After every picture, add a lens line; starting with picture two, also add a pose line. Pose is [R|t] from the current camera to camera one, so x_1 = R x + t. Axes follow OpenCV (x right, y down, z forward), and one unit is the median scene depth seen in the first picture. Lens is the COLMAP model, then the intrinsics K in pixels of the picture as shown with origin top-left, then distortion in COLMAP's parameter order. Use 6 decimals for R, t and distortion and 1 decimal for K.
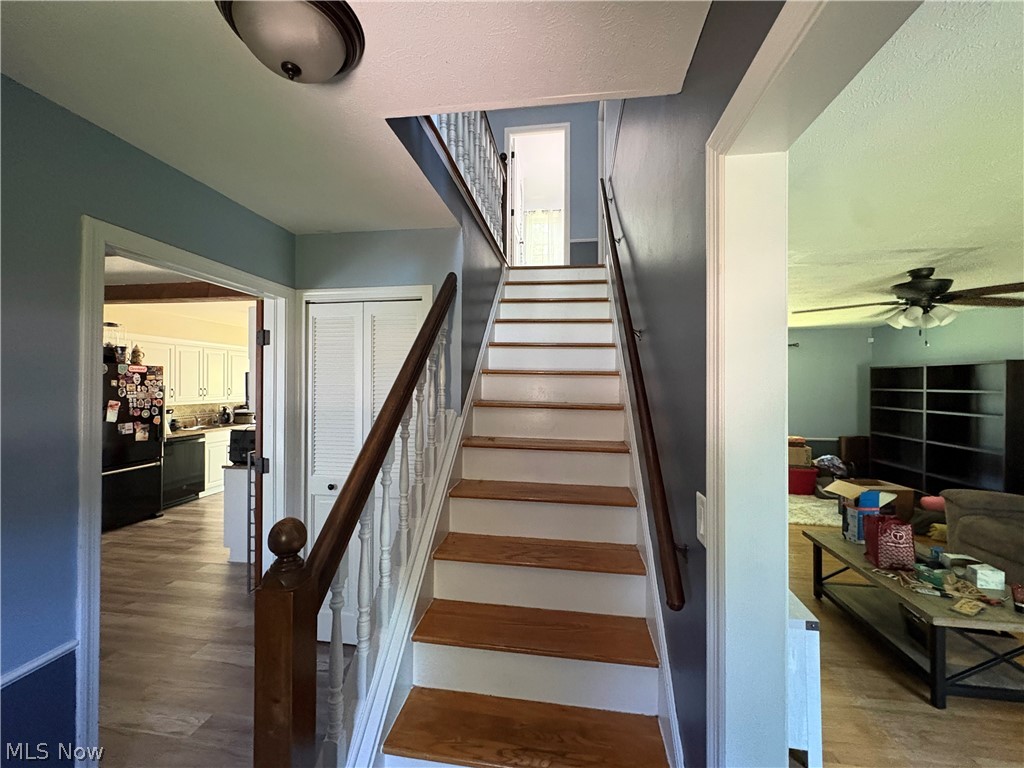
lens RADIAL K [[406.9, 0, 513.5], [0, 406.9, 380.4], [0, 0, 1]] dist [0.001075, -0.001454]
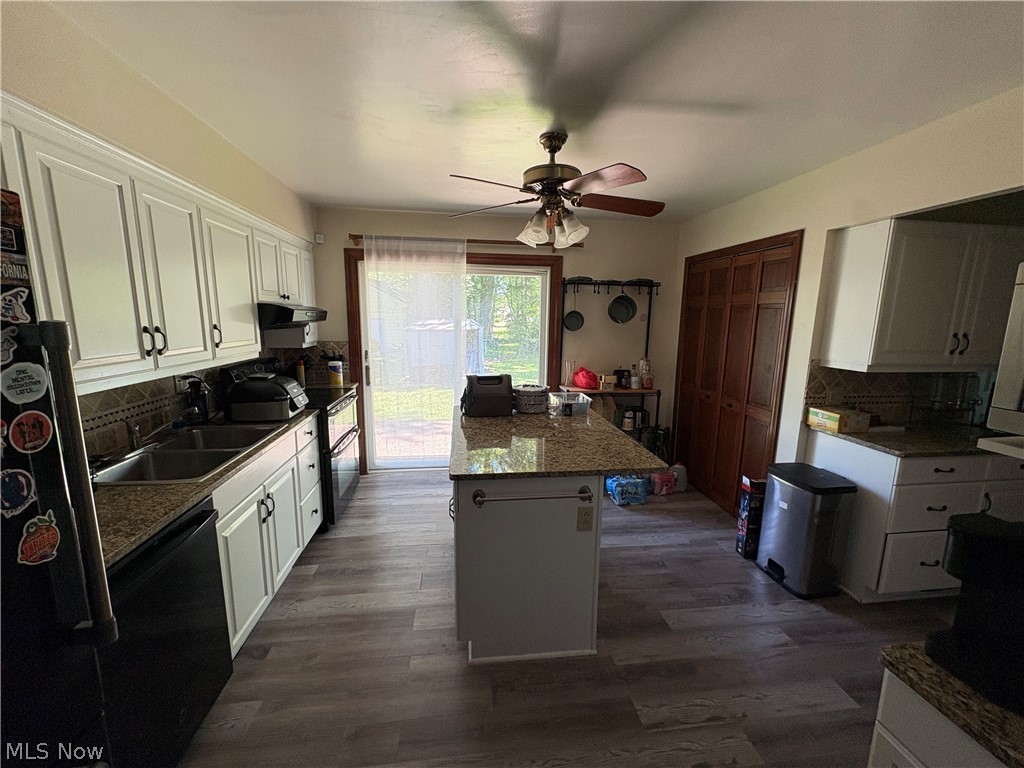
lens RADIAL K [[406.9, 0, 512.4], [0, 406.9, 381.7], [0, 0, 1]] dist [0.001075, -0.001454]
pose [[0.963424, -0.032413, 0.266014, -0.775785], [-0.013341, 0.985626, 0.168413, 0.006926], [-0.267650, -0.165802, 0.949144, 0.850800]]
